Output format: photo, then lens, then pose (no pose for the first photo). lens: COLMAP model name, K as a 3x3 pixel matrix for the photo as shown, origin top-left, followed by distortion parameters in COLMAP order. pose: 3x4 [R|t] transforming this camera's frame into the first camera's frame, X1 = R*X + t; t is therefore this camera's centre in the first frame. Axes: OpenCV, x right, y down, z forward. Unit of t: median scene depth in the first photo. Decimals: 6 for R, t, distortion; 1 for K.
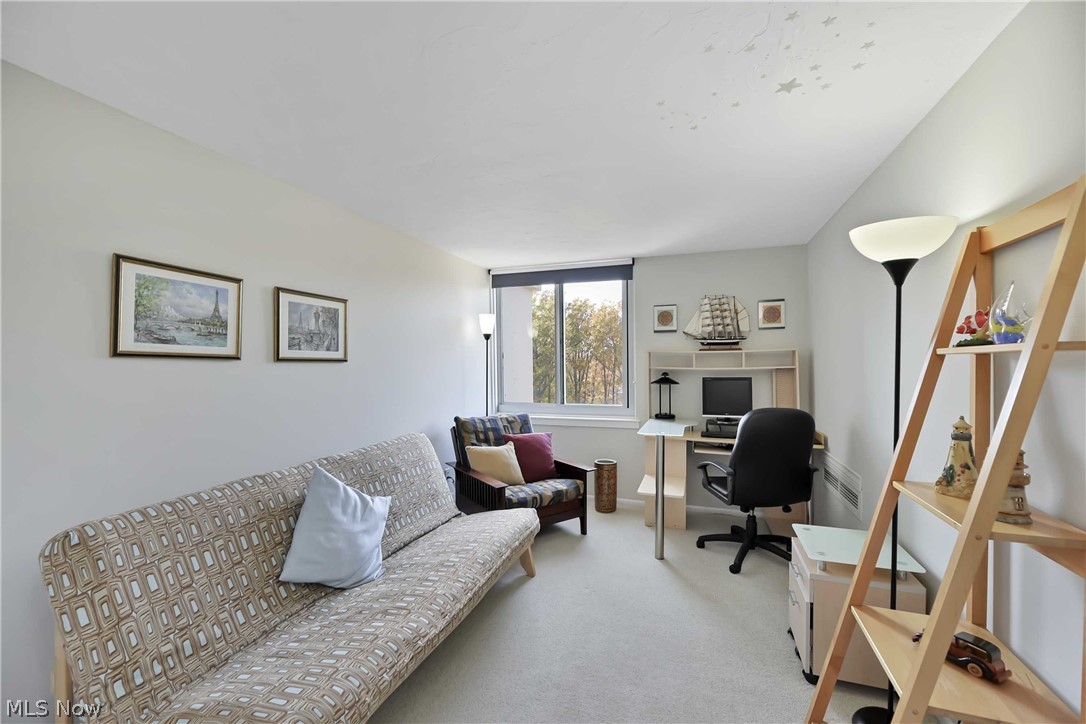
lens RADIAL K [[438.3, 0, 542.9], [0, 438.3, 358.5], [0, 0, 1]] dist [0.005846, -0.000999]
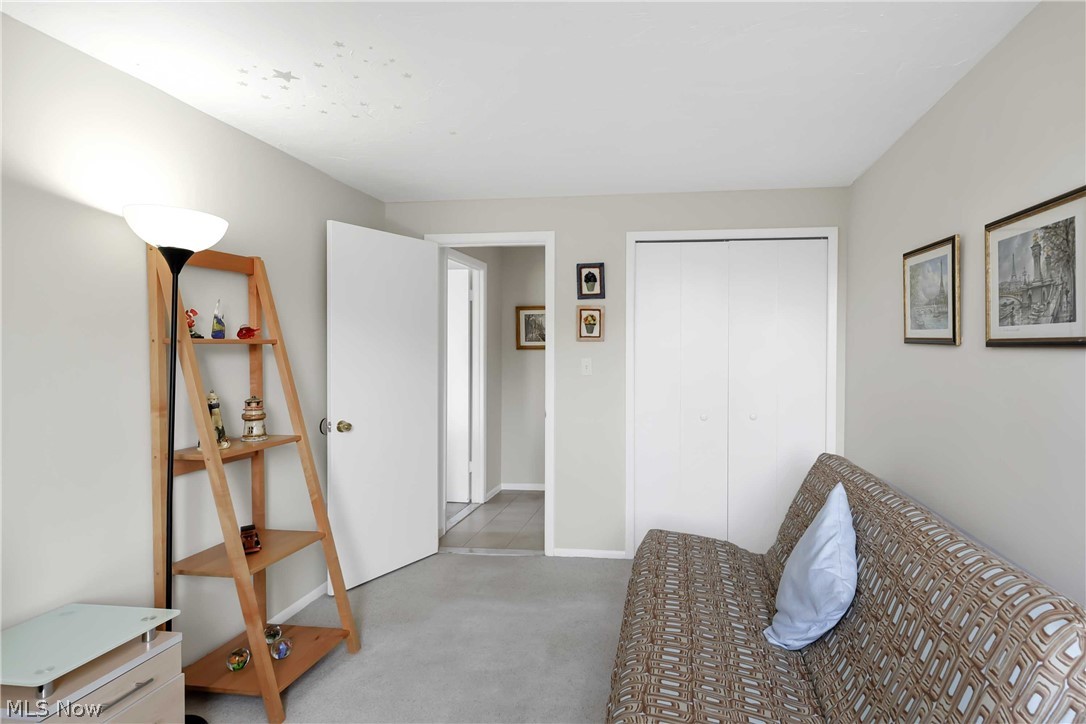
lens RADIAL K [[564.1, 0, 542.9], [0, 564.1, 356.5], [0, 0, 1]] dist [-0.000029, -0.000017]
pose [[-0.997214, 0.002022, -0.074570, 0.068516], [0.001312, 0.999953, 0.009568, 0.011629], [0.074586, 0.009444, -0.997170, 1.640719]]
